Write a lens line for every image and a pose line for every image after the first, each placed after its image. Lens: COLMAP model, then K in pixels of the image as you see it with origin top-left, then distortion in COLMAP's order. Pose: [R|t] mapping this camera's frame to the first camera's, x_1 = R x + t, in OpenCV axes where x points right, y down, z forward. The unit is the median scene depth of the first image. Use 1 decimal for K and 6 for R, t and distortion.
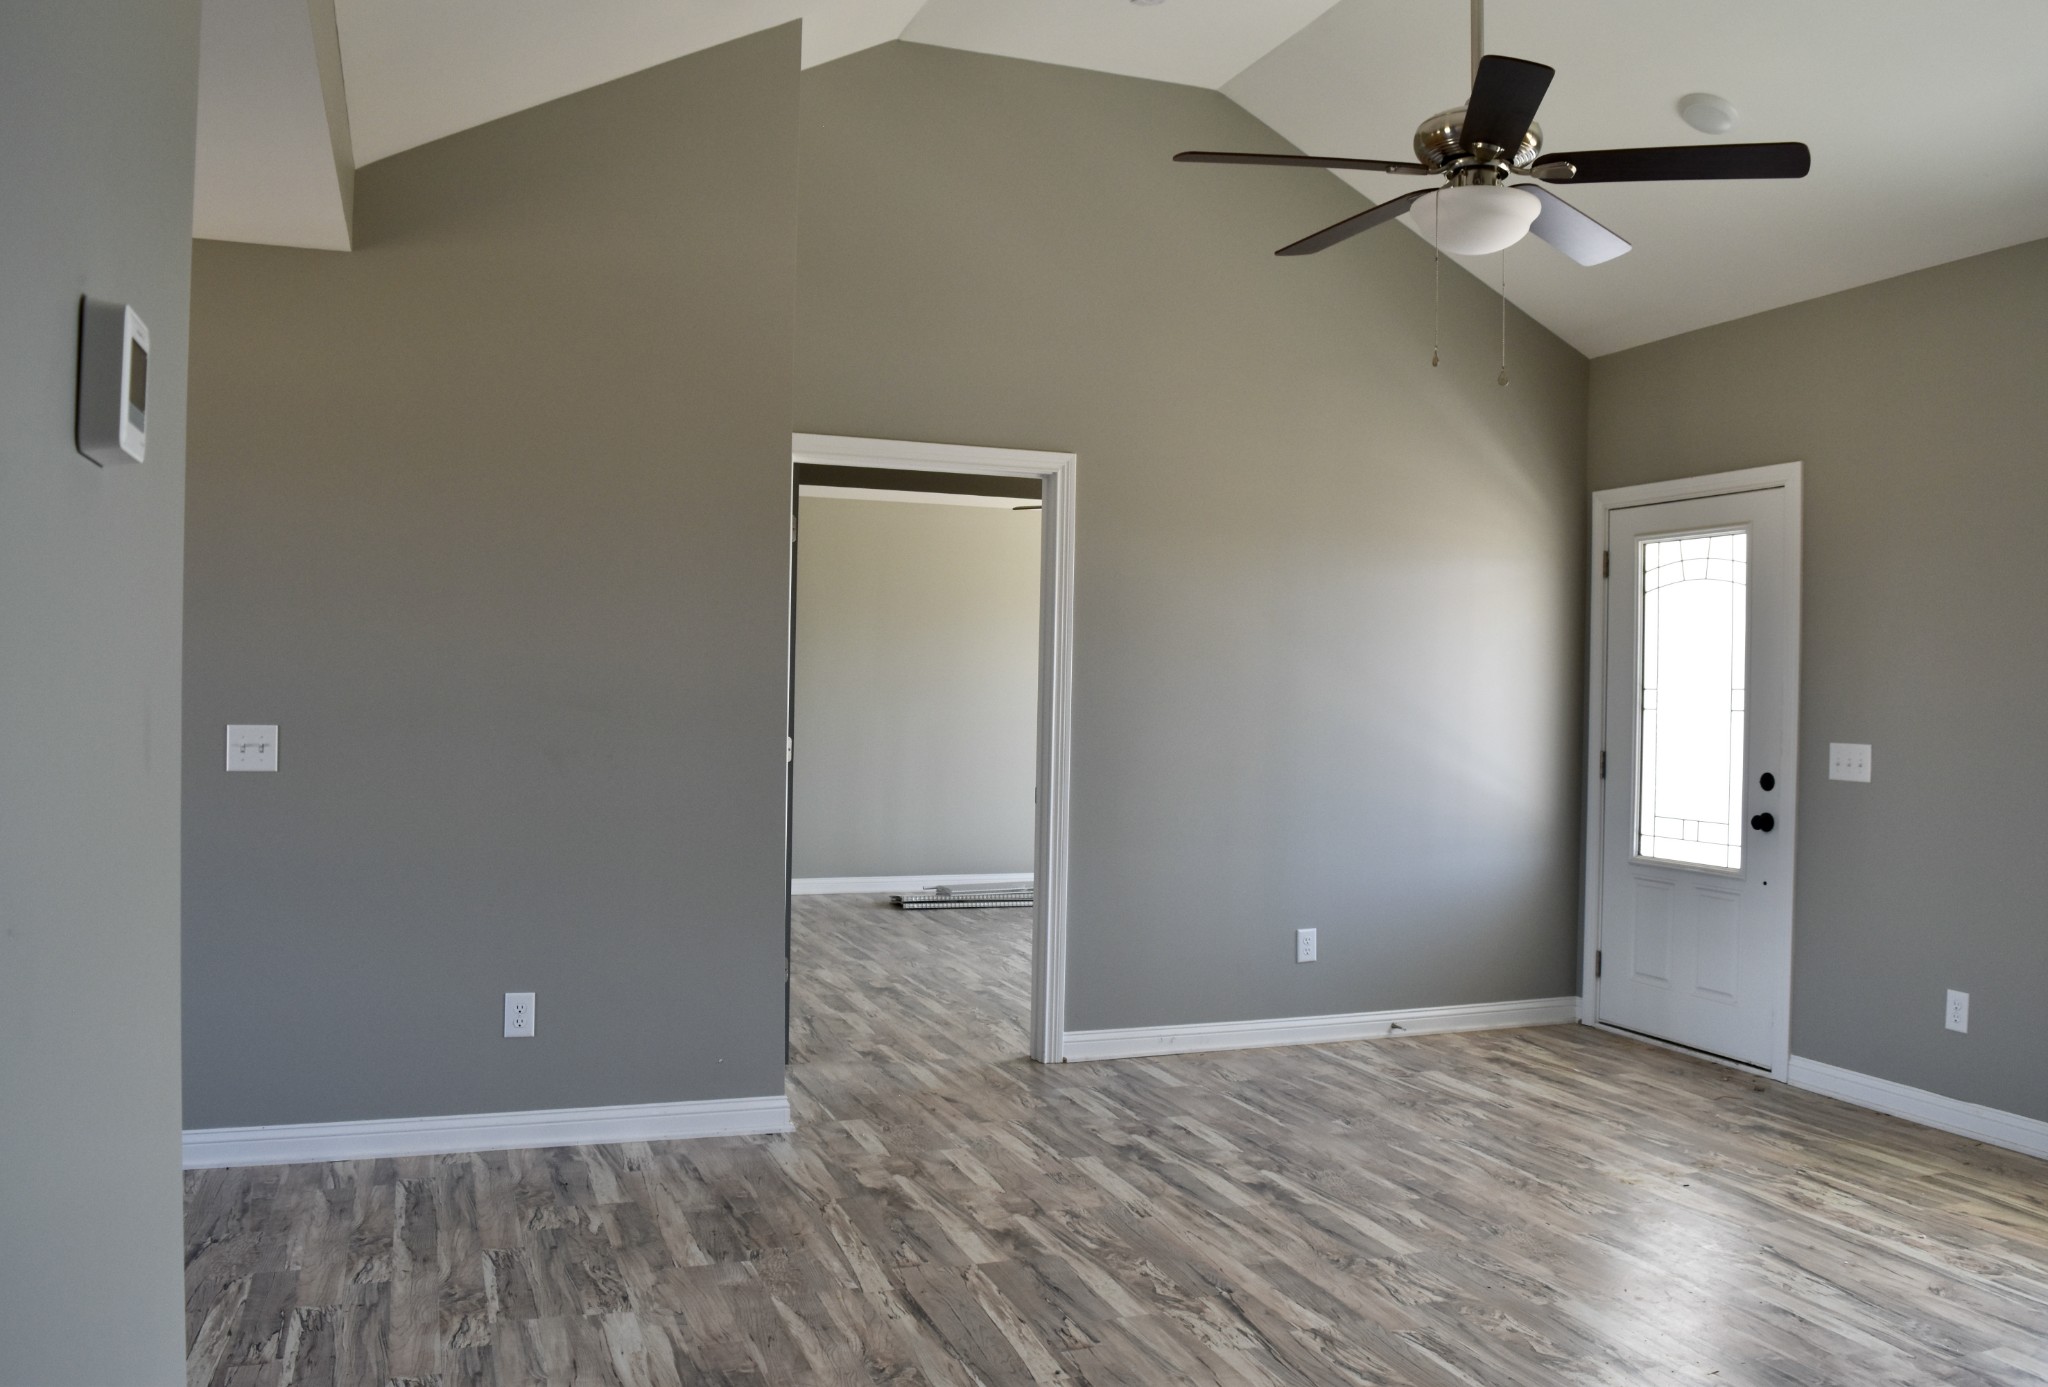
lens RADIAL K [[1618.6, 0, 1006.3], [0, 1618.6, 703.2], [0, 0, 1]] dist [-0.111297, -0.029275]
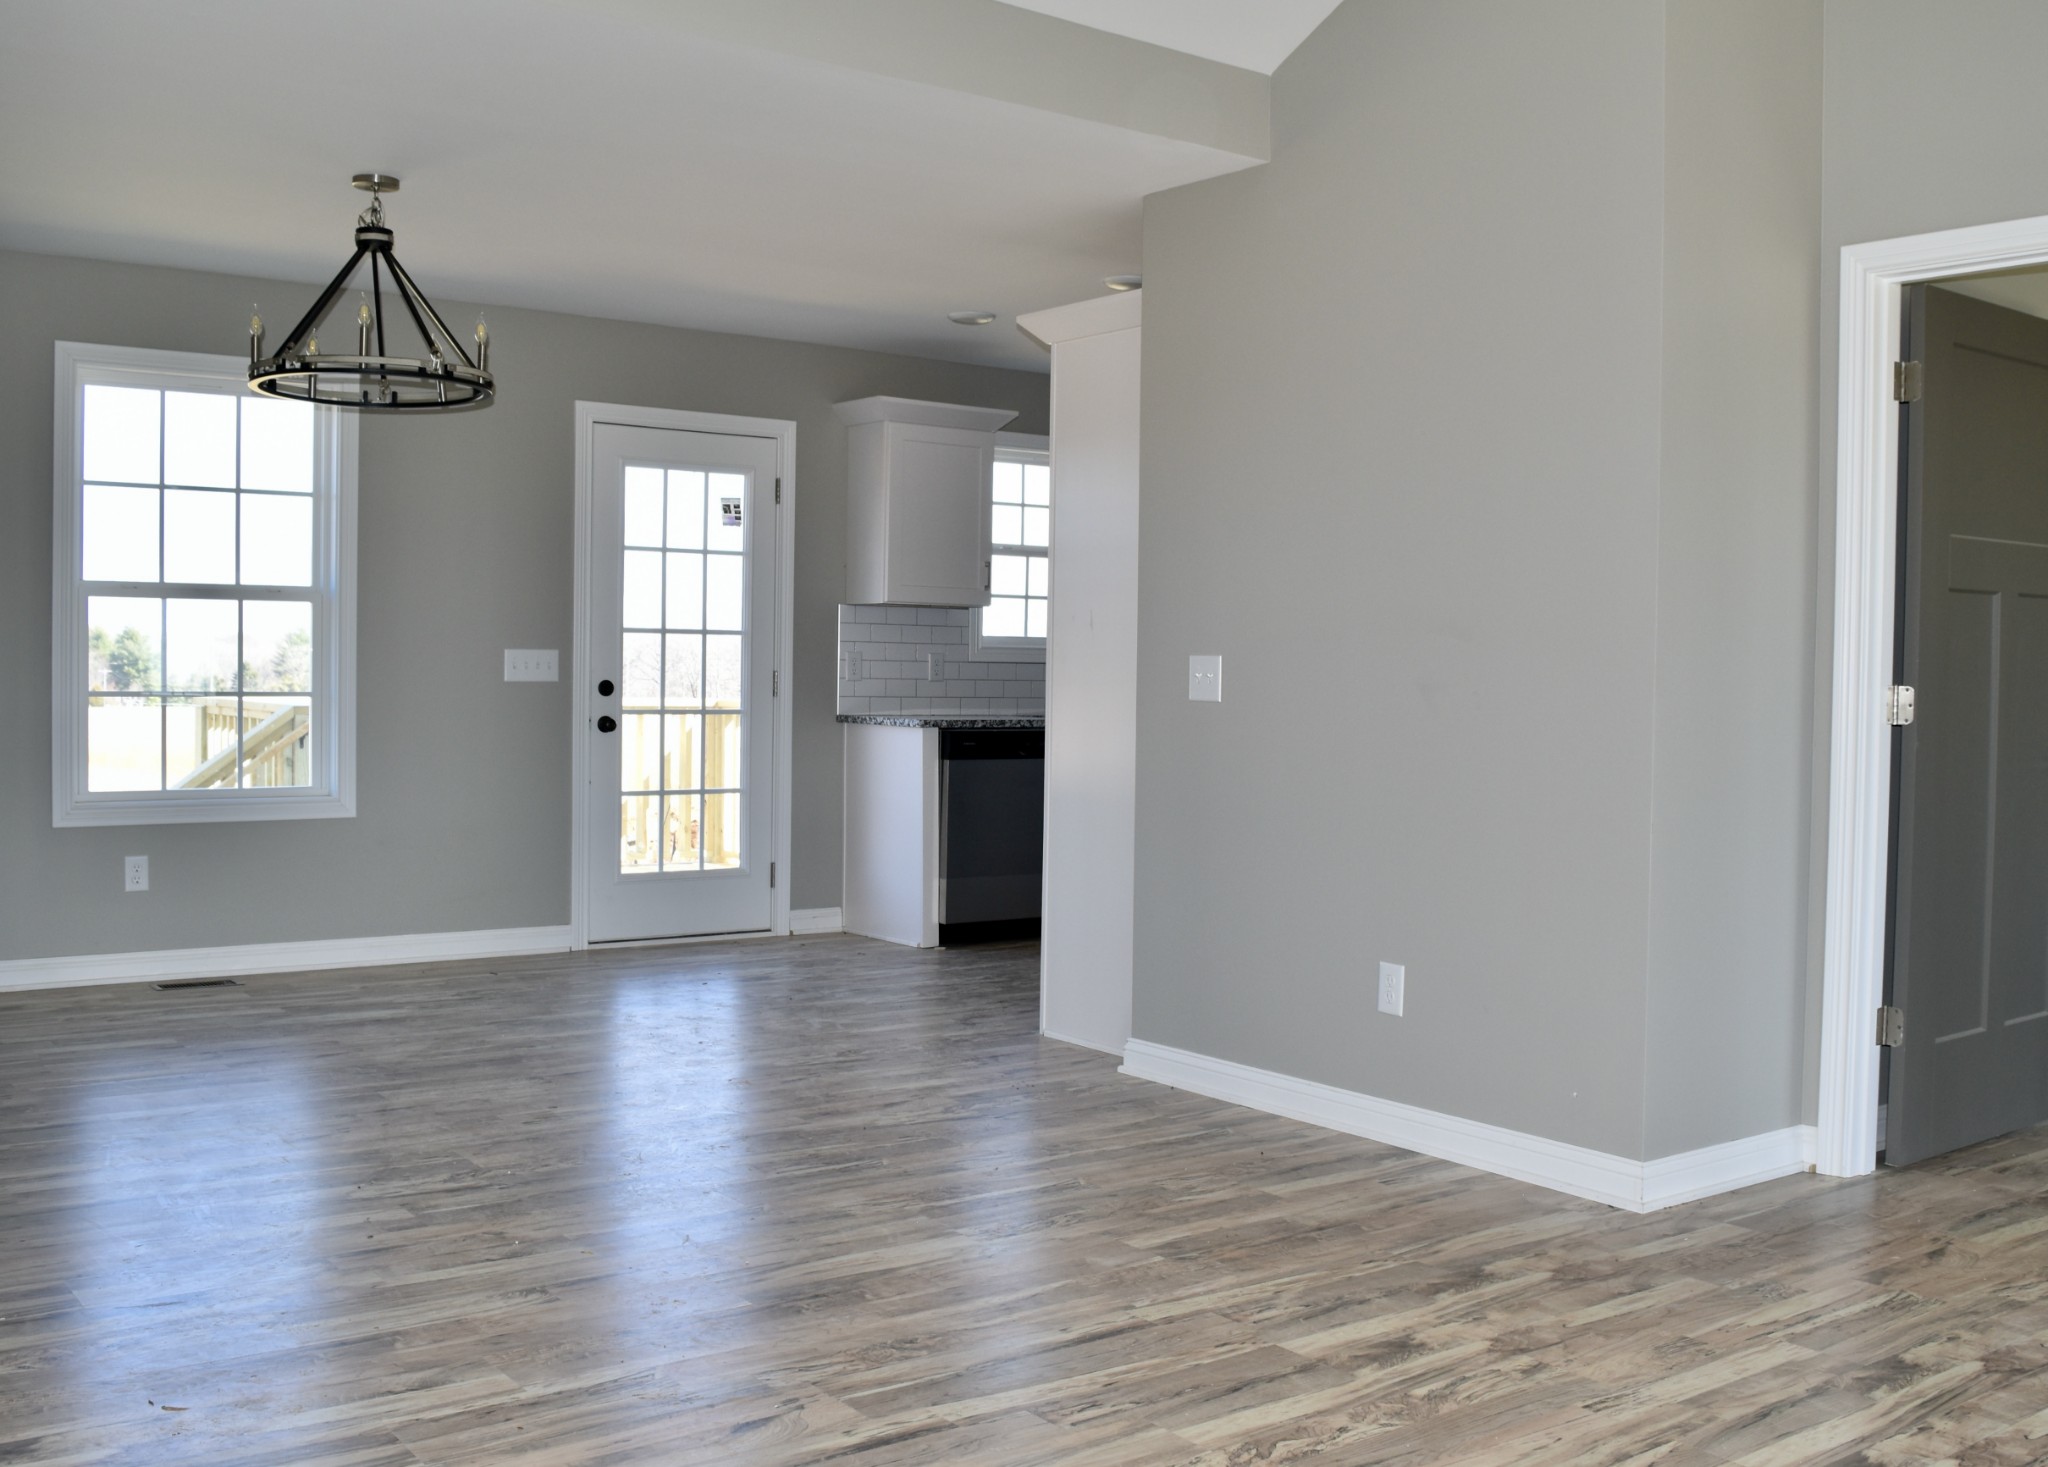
lens RADIAL K [[1935.7, 0, 1011.6], [0, 1935.7, 733.0], [0, 0, 1]] dist [-0.080113, 0.000000]
pose [[0.278440, 0.018626, -0.960273, 0.731357], [-0.011844, 0.999803, 0.015959, 0.043588], [0.960381, 0.006930, 0.278605, 0.560784]]
